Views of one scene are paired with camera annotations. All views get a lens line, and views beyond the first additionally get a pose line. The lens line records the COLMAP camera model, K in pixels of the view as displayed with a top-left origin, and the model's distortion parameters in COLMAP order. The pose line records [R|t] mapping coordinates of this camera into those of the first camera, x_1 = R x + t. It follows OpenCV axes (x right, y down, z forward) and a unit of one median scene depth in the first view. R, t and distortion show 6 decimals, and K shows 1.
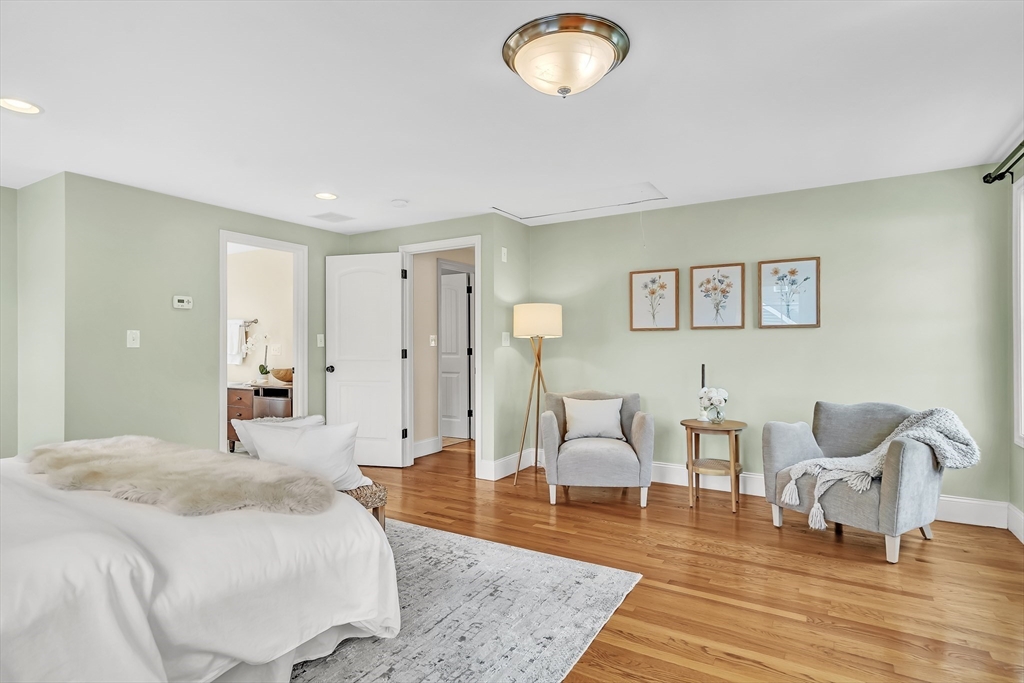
lens RADIAL K [[509.9, 0, 511.9], [0, 509.9, 342.5], [0, 0, 1]] dist [0.003064, 0.002564]
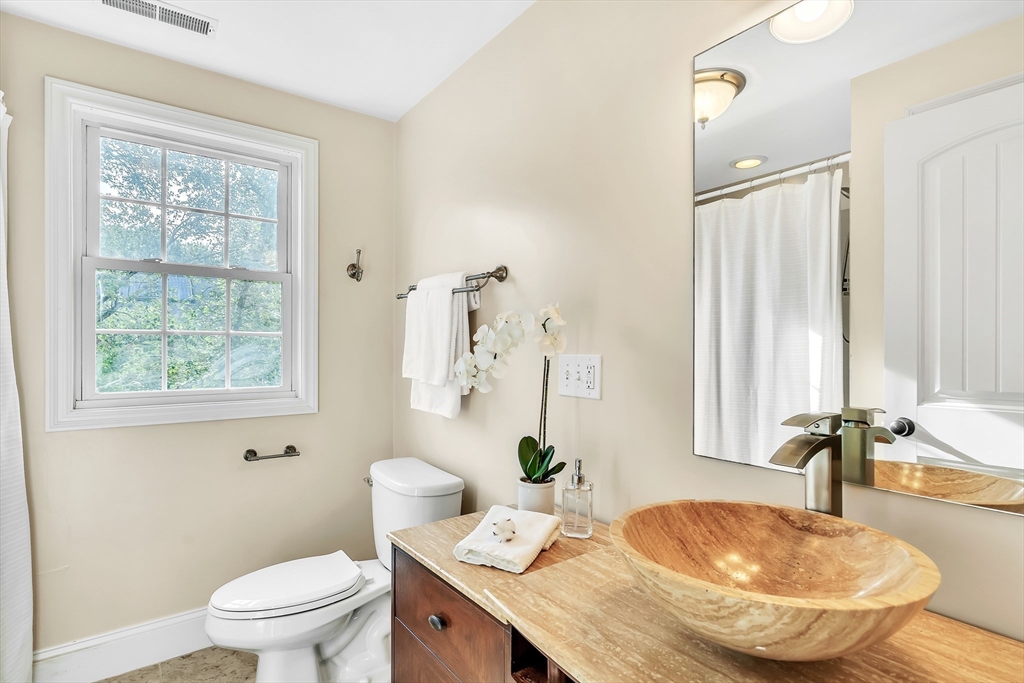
lens RADIAL K [[509.9, 0, 522.2], [0, 509.9, 345.1], [0, 0, 1]] dist [0.003064, 0.002564]
pose [[0.926504, 0.003458, -0.376270, -0.391820], [-0.004586, 0.999987, -0.002102, -0.000555], [0.376258, 0.003673, 0.926508, 0.755757]]
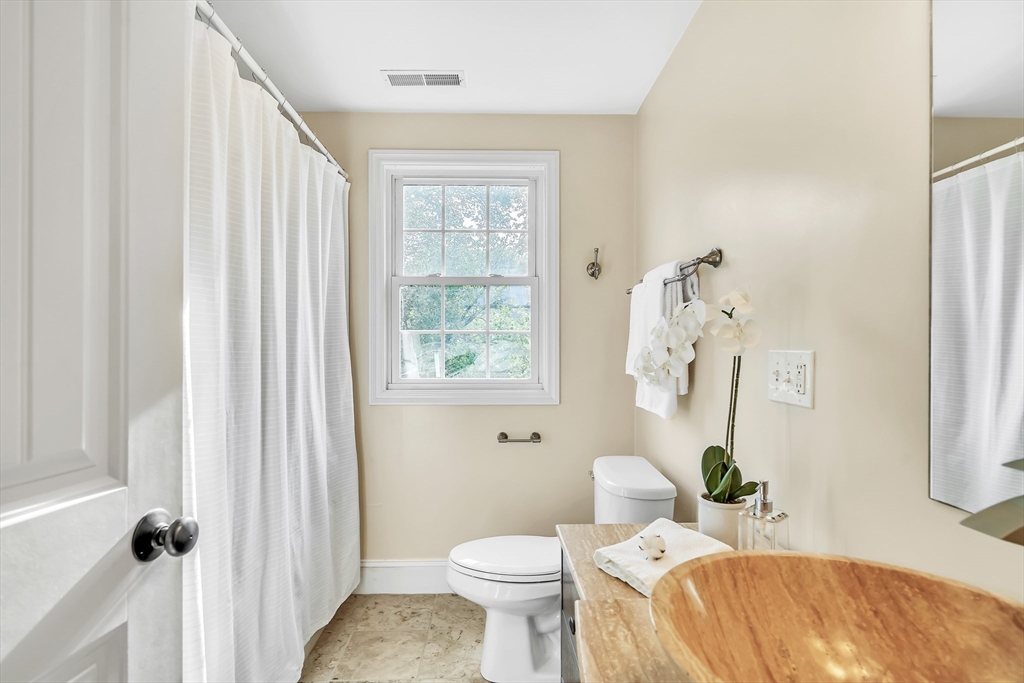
lens RADIAL K [[509.9, 0, 513.3], [0, 509.9, 343.7], [0, 0, 1]] dist [0.003064, 0.002564]
pose [[0.542188, 0.000774, -0.840257, -0.352288], [0.000813, 0.999999, 0.001446, 0.000443], [0.840257, -0.001467, 0.542187, 0.798932]]
